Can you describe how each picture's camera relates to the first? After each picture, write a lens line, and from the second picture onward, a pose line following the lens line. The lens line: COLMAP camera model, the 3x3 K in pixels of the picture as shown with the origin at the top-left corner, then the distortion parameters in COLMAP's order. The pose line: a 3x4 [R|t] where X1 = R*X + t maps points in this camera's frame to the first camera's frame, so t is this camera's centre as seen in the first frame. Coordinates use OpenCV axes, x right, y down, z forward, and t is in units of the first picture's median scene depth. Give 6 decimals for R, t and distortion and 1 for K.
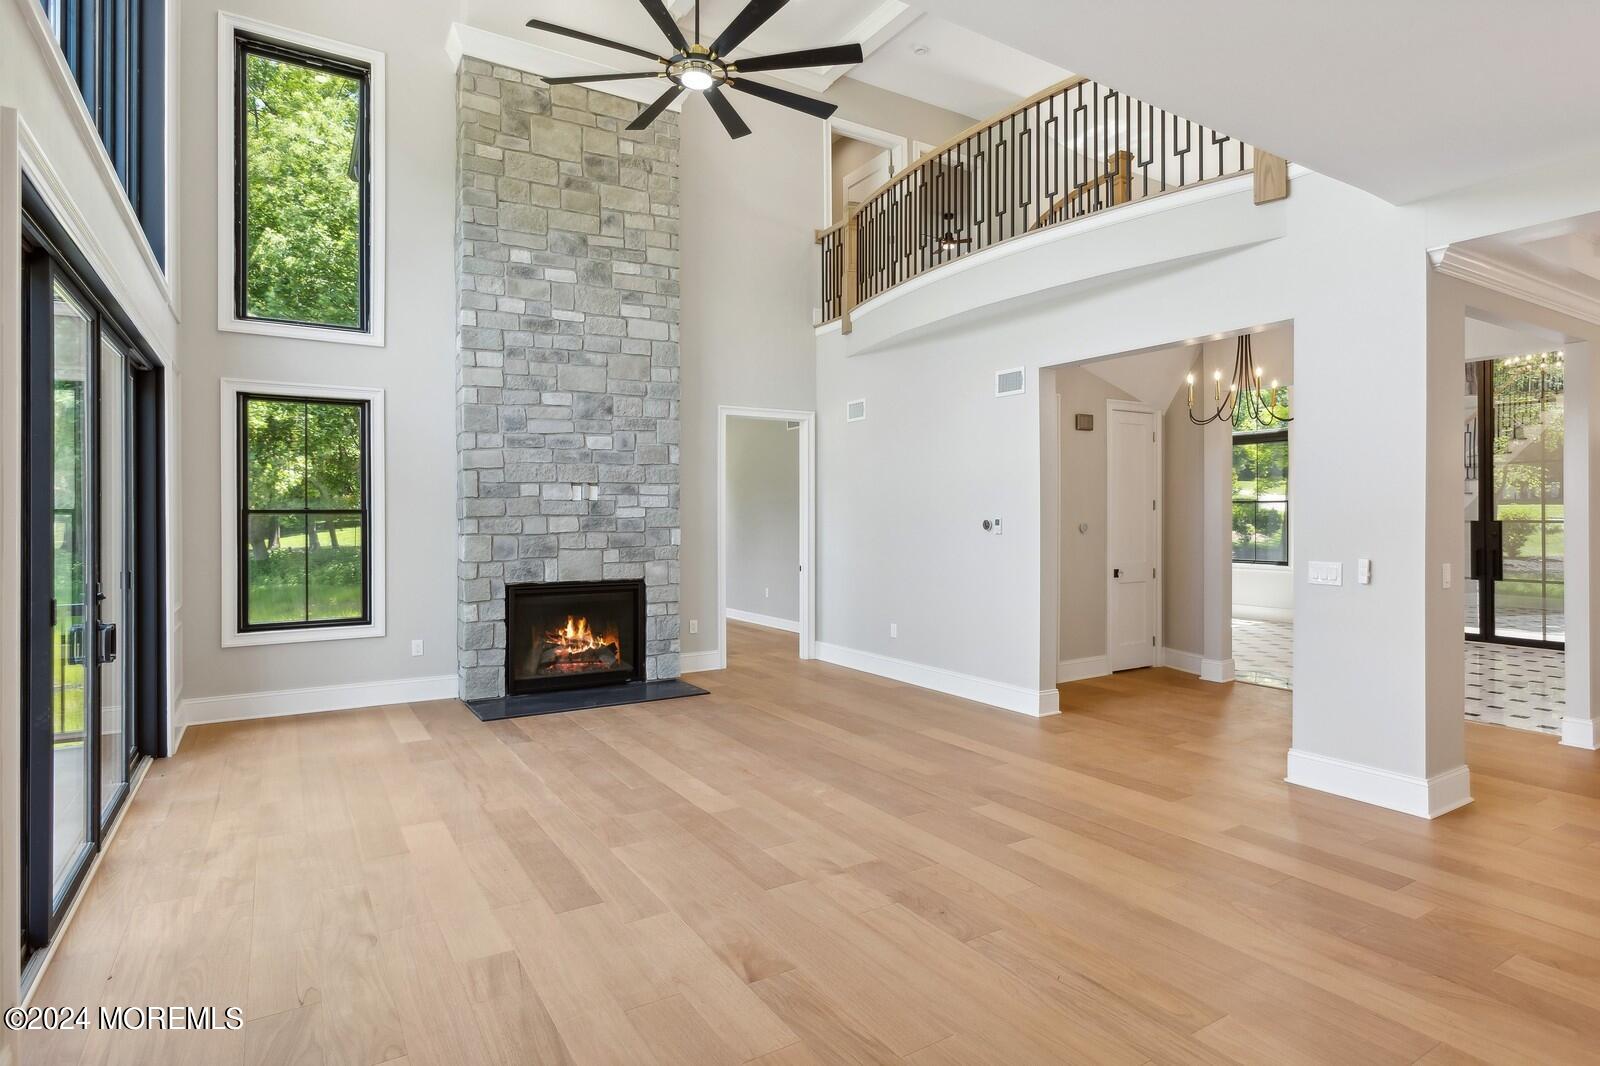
lens RADIAL K [[853.3, 0, 801.4], [0, 853.3, 520.0], [0, 0, 1]] dist [-0.000682, 0.001447]
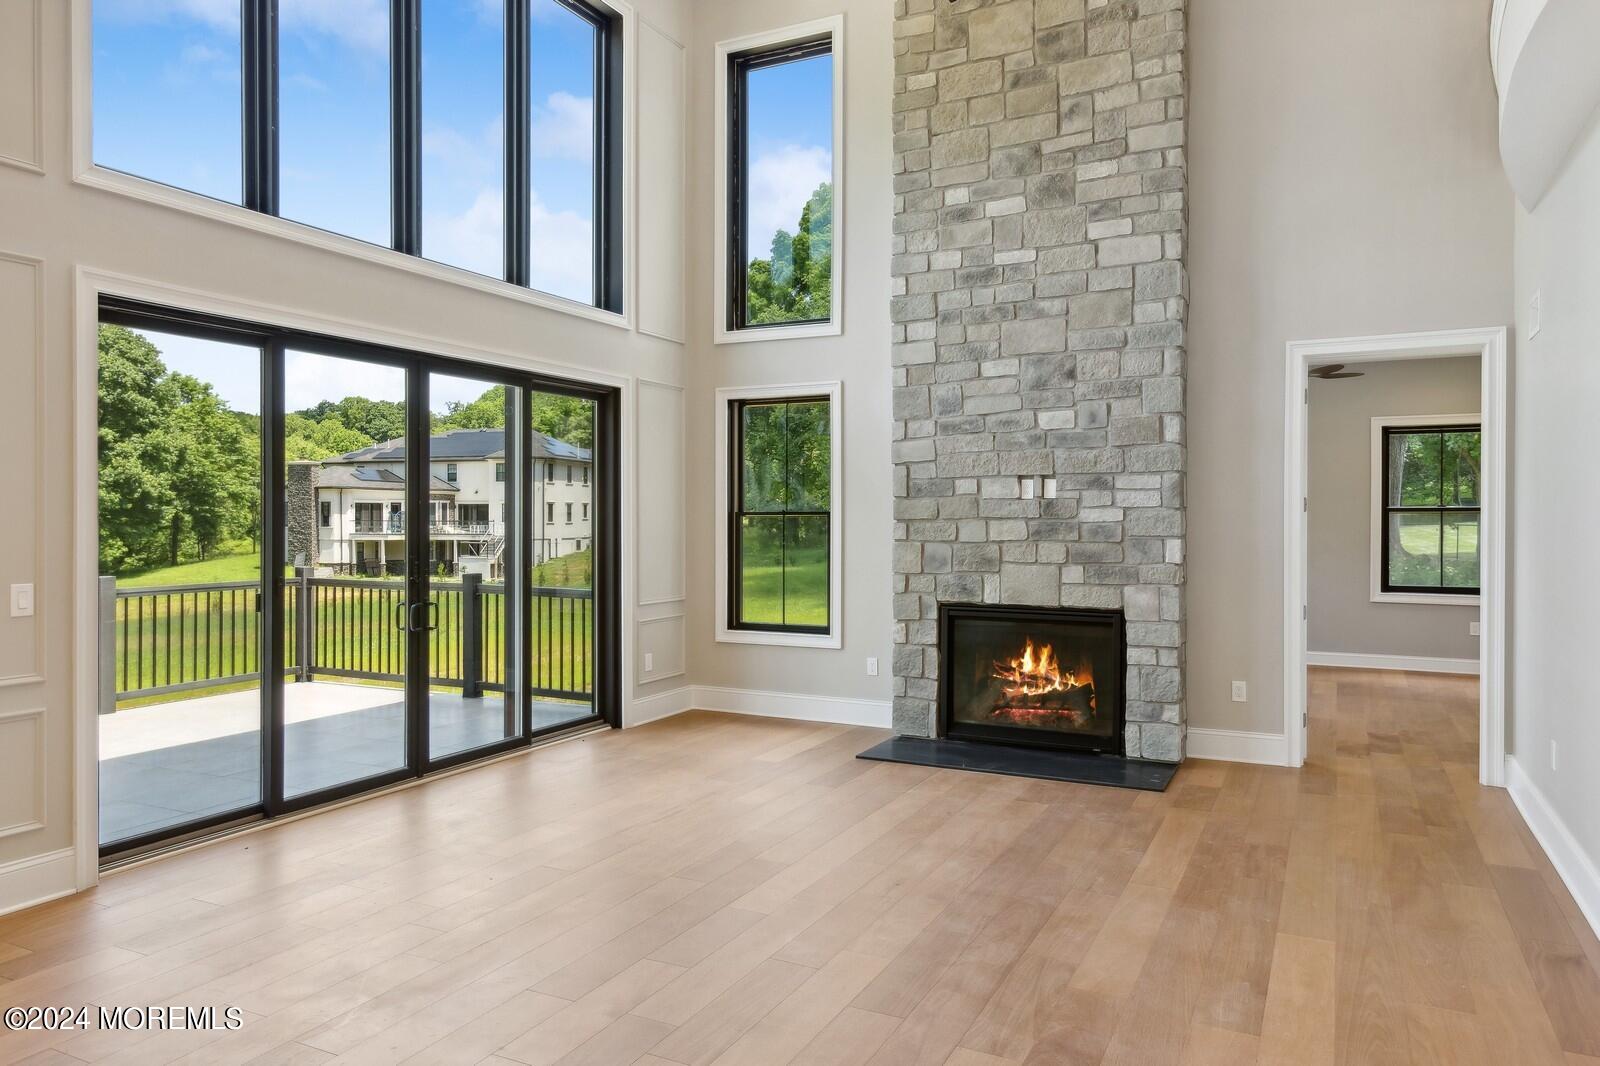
lens RADIAL K [[1073.6, 0, 800.0], [0, 1073.6, 533.0], [0, 0, 1]] dist [0.010673, 0.002684]
pose [[0.523845, 0.013468, -0.851707, 0.449402], [-0.007590, 0.999909, 0.011143, -0.001703], [0.851780, 0.000627, 0.523900, 0.334112]]
